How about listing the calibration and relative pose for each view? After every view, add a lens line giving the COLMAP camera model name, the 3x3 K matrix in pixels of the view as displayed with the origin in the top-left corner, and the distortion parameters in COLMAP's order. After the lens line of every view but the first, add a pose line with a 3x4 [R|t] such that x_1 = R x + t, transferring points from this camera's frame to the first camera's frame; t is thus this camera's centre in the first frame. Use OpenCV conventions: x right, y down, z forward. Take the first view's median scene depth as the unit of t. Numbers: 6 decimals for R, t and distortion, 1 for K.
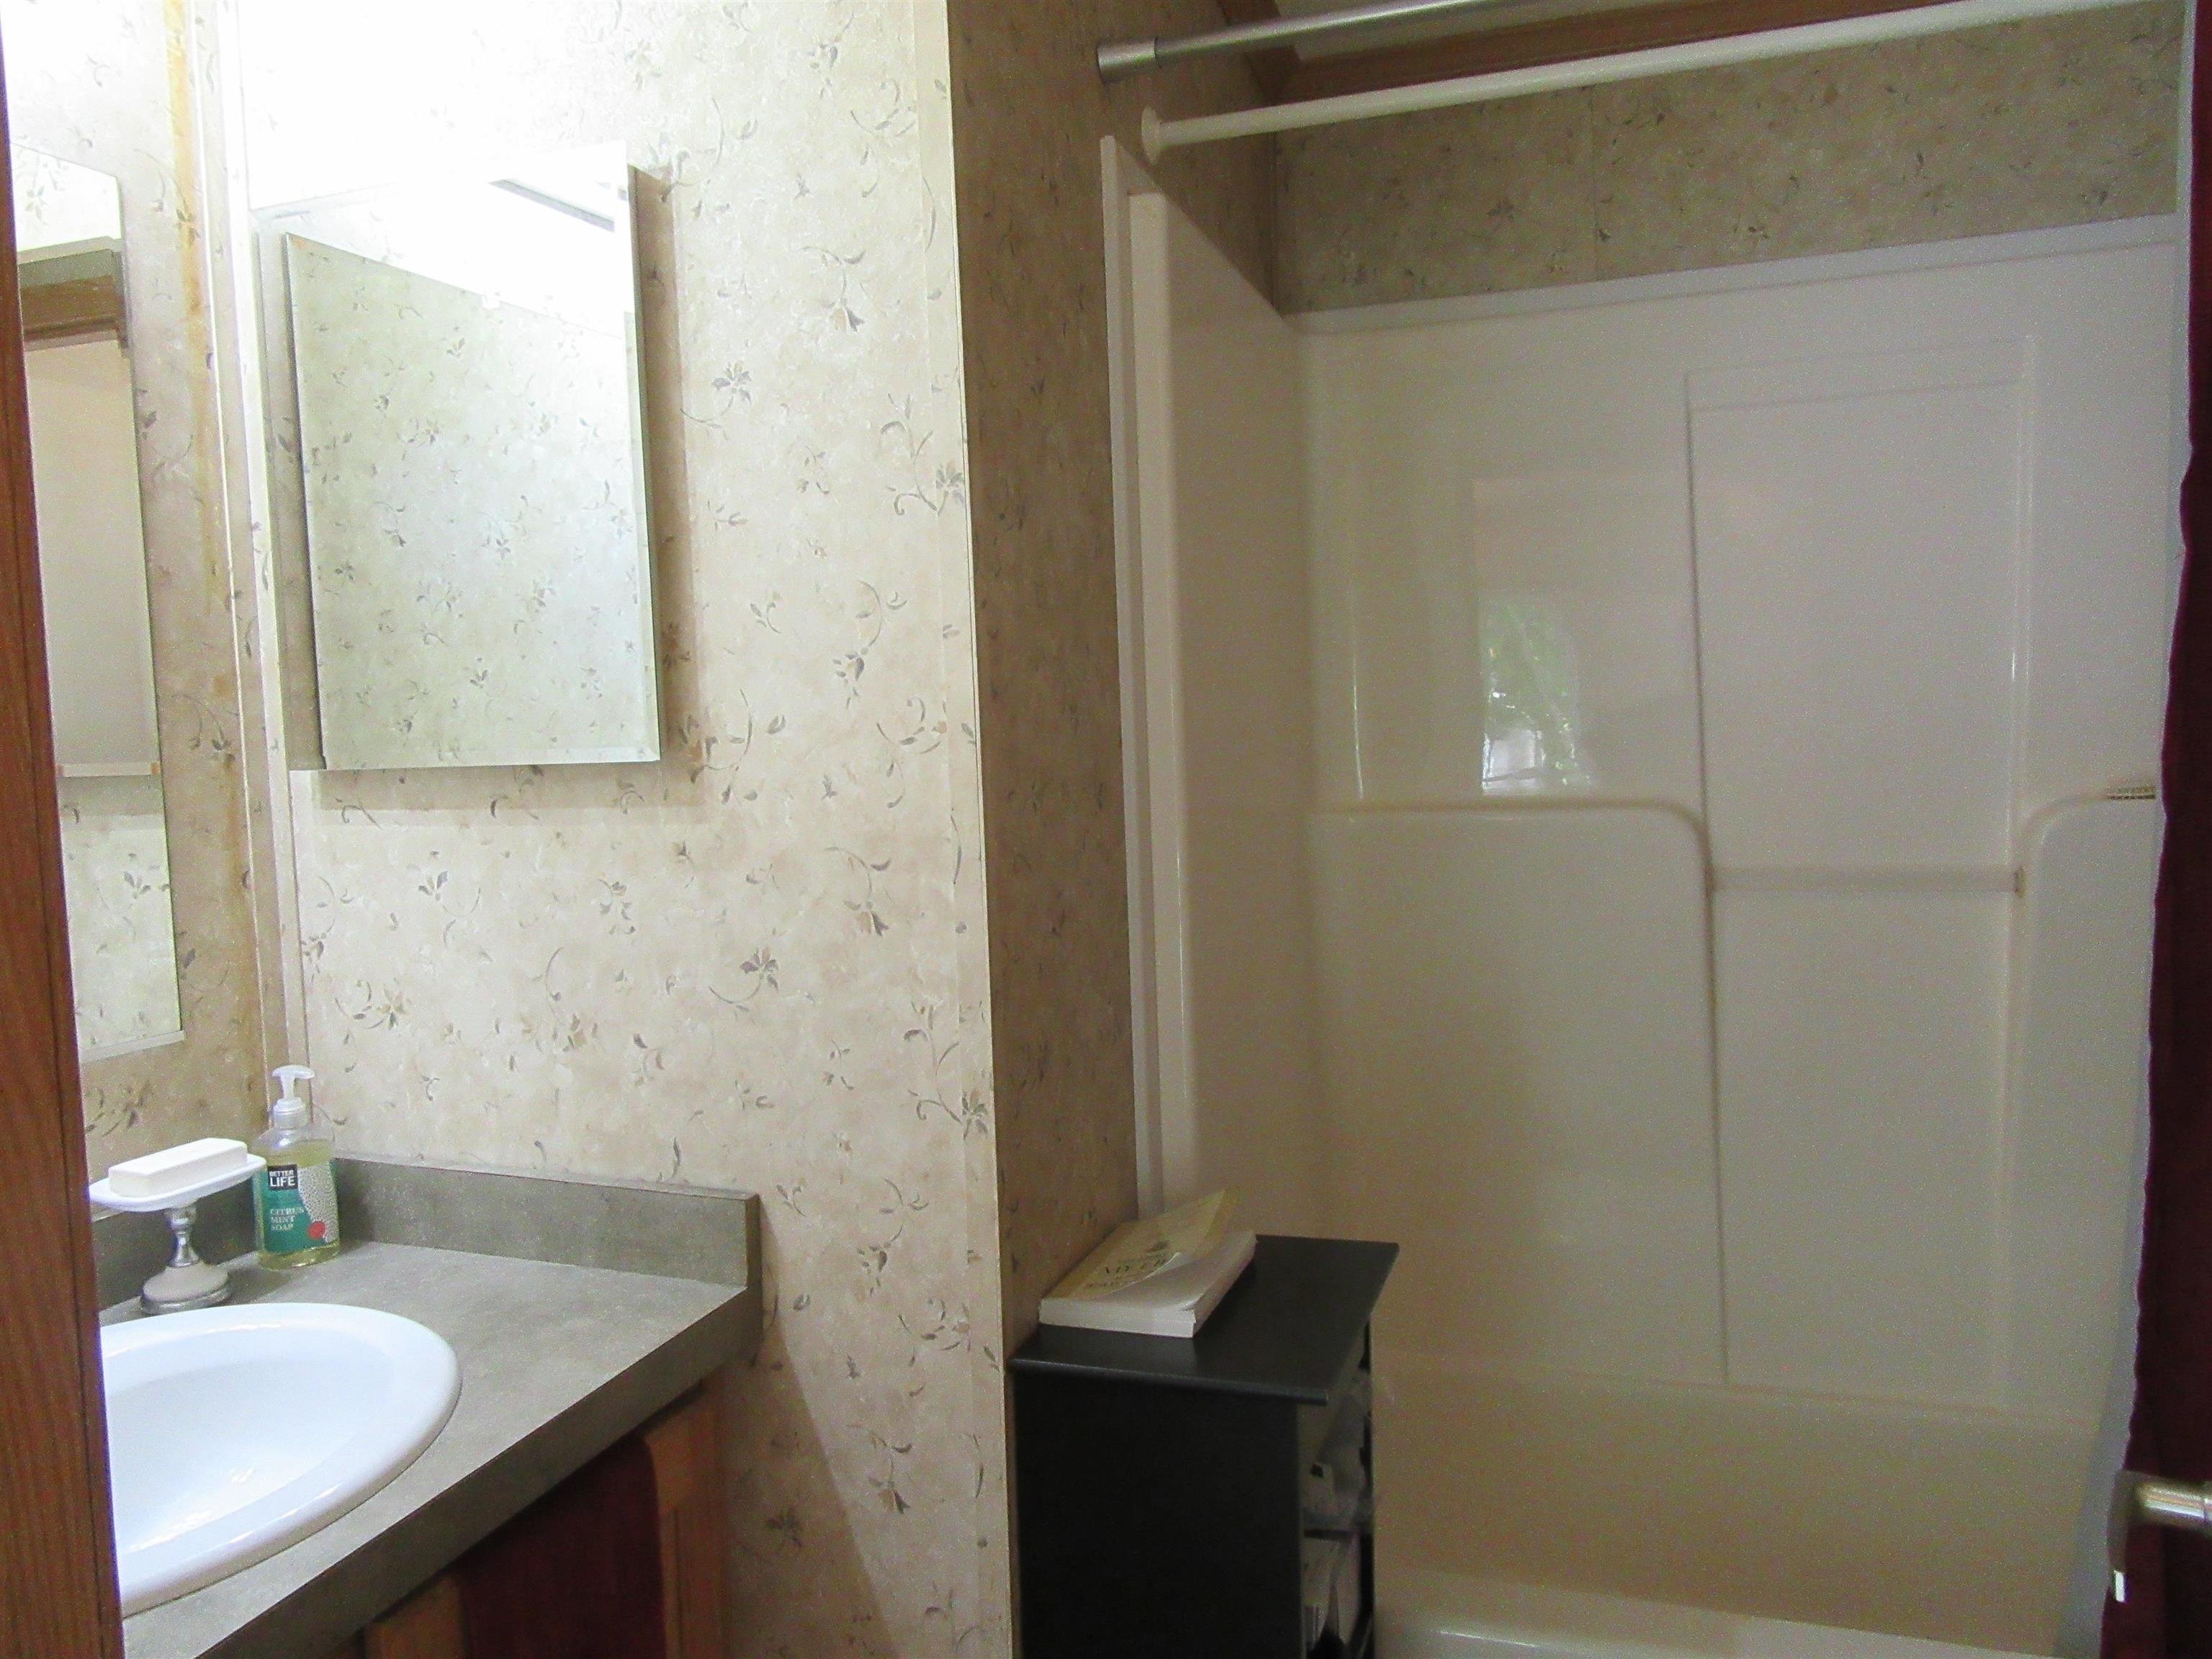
lens RADIAL K [[1640.4, 0, 1108.9], [0, 1640.4, 836.4], [0, 0, 1]] dist [-0.004720, -0.000137]
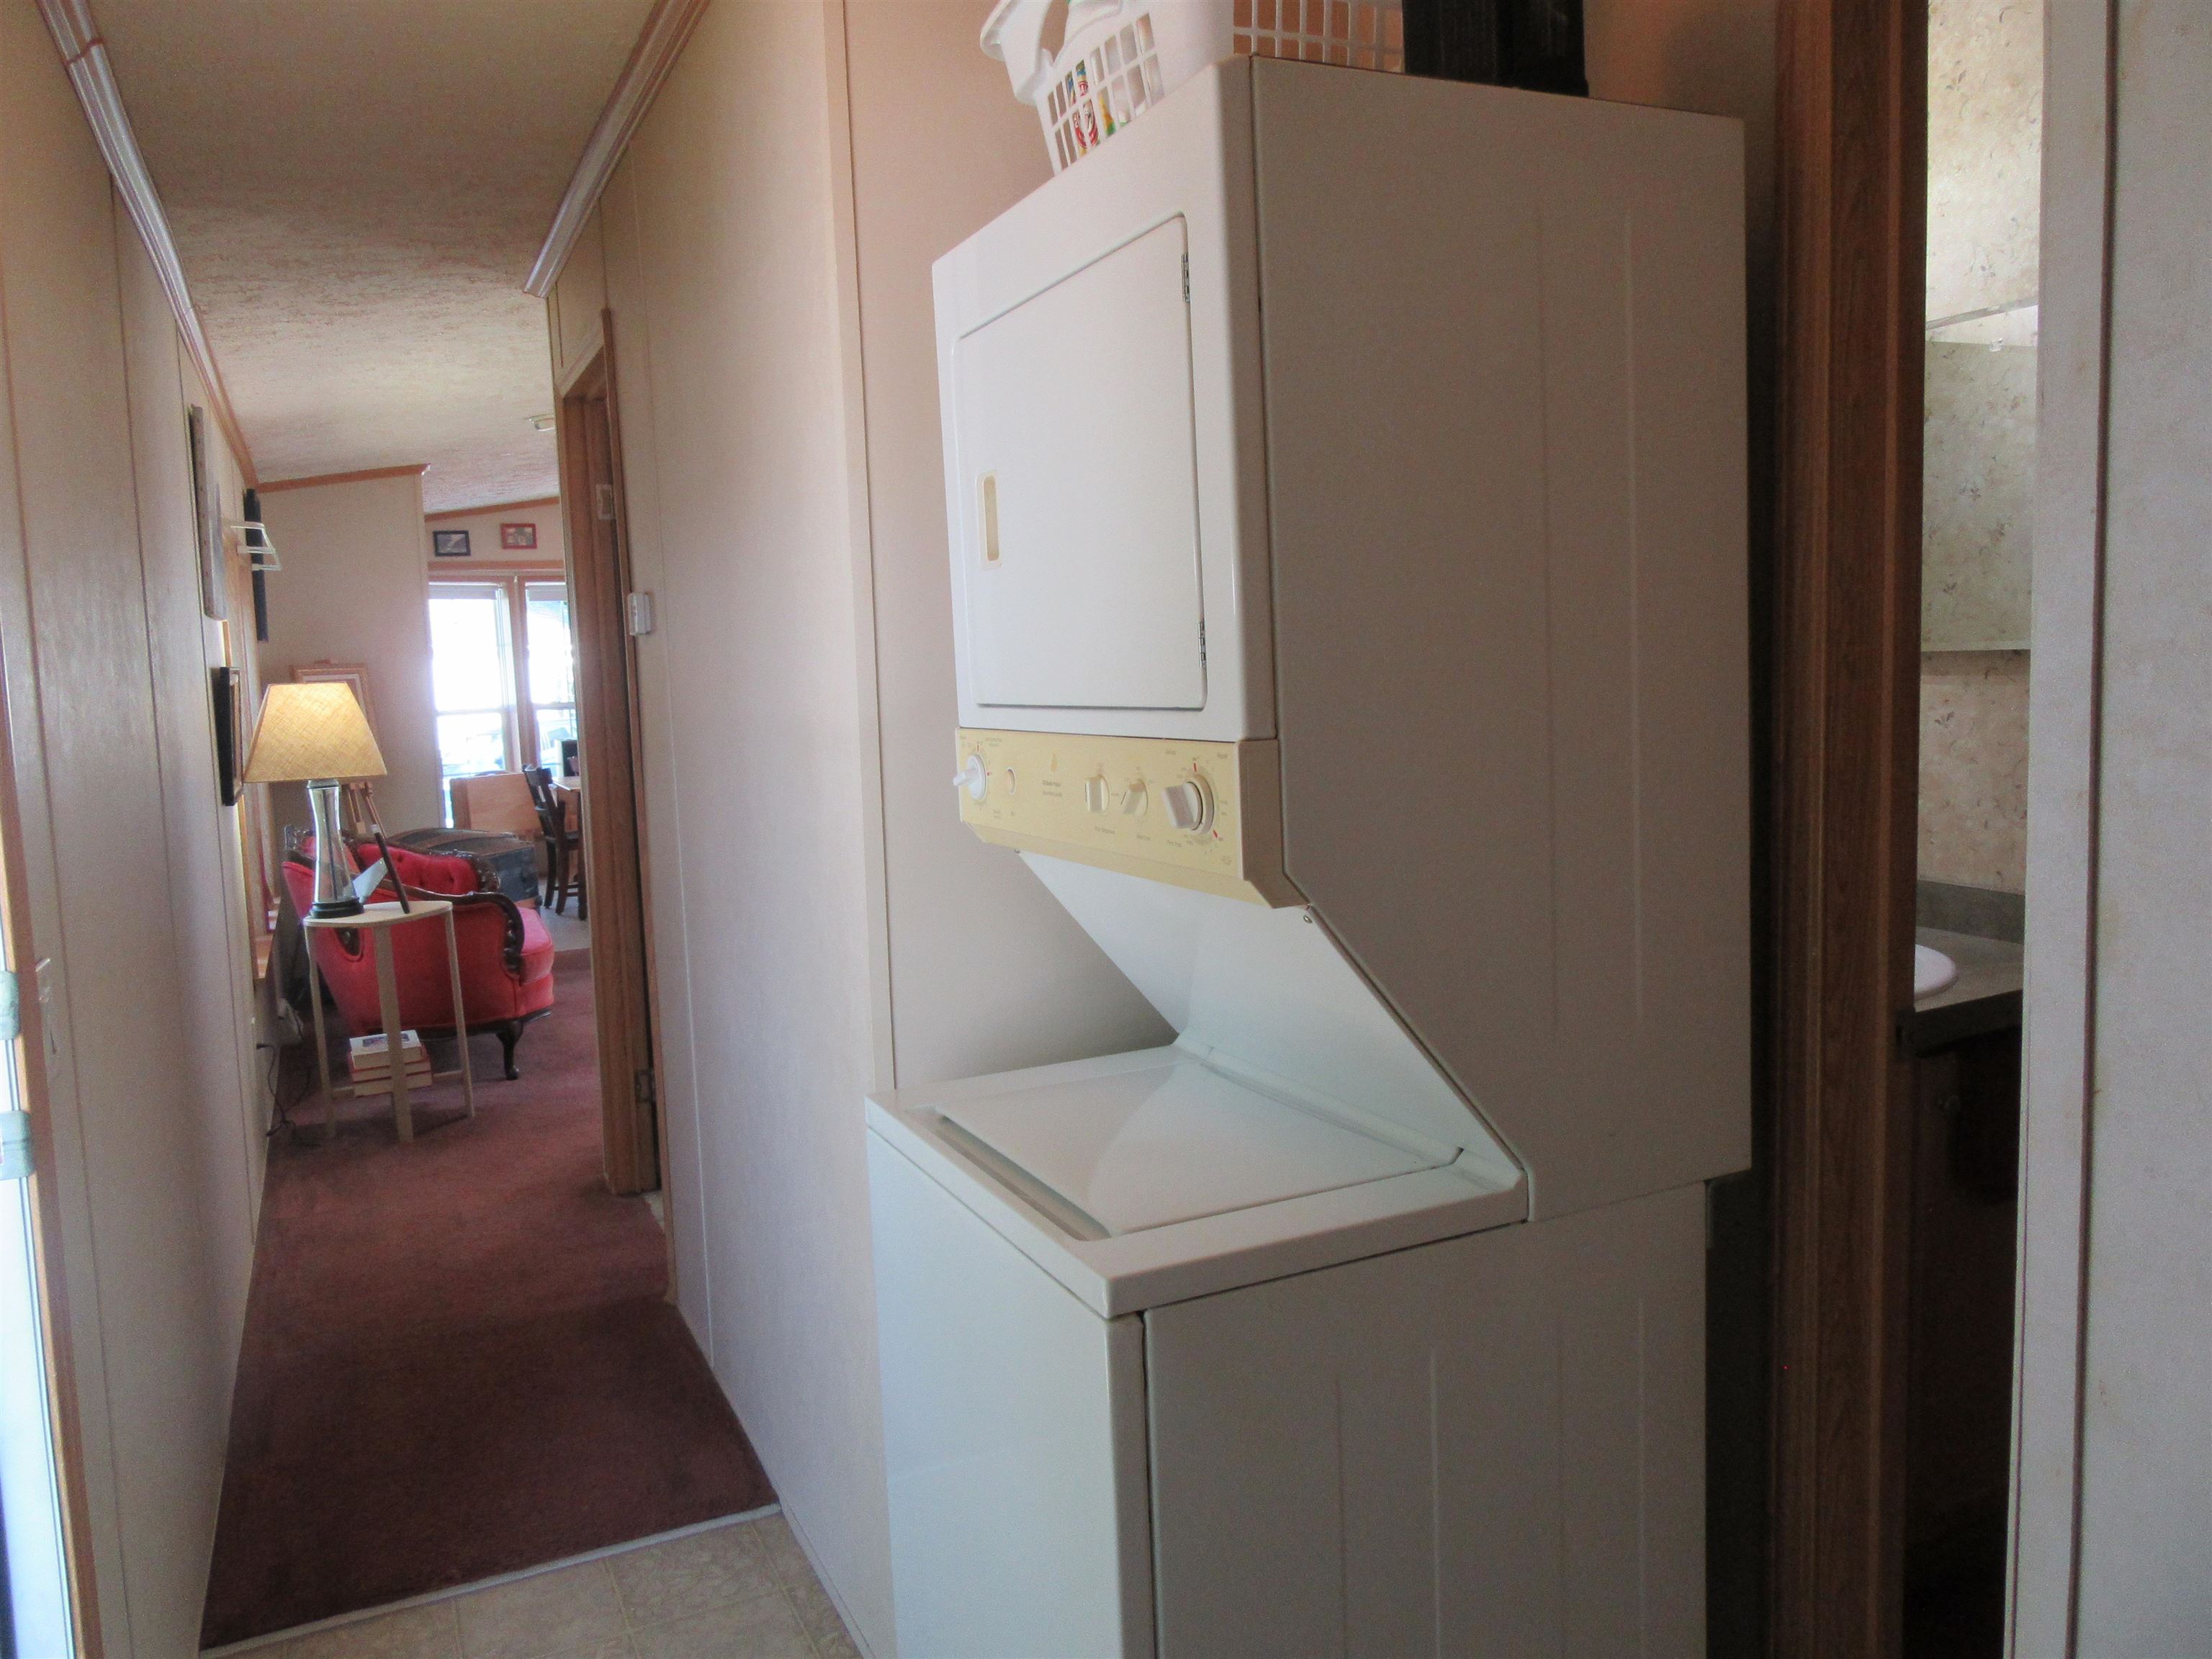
lens RADIAL K [[1640.4, 0, 1112.2], [0, 1640.4, 820.1], [0, 0, 1]] dist [-0.004720, -0.000137]
pose [[0.703610, 0.080055, -0.706062, 0.200496], [-0.038162, 0.996457, 0.074951, 0.039708], [0.709561, -0.025791, 0.704172, -0.848040]]
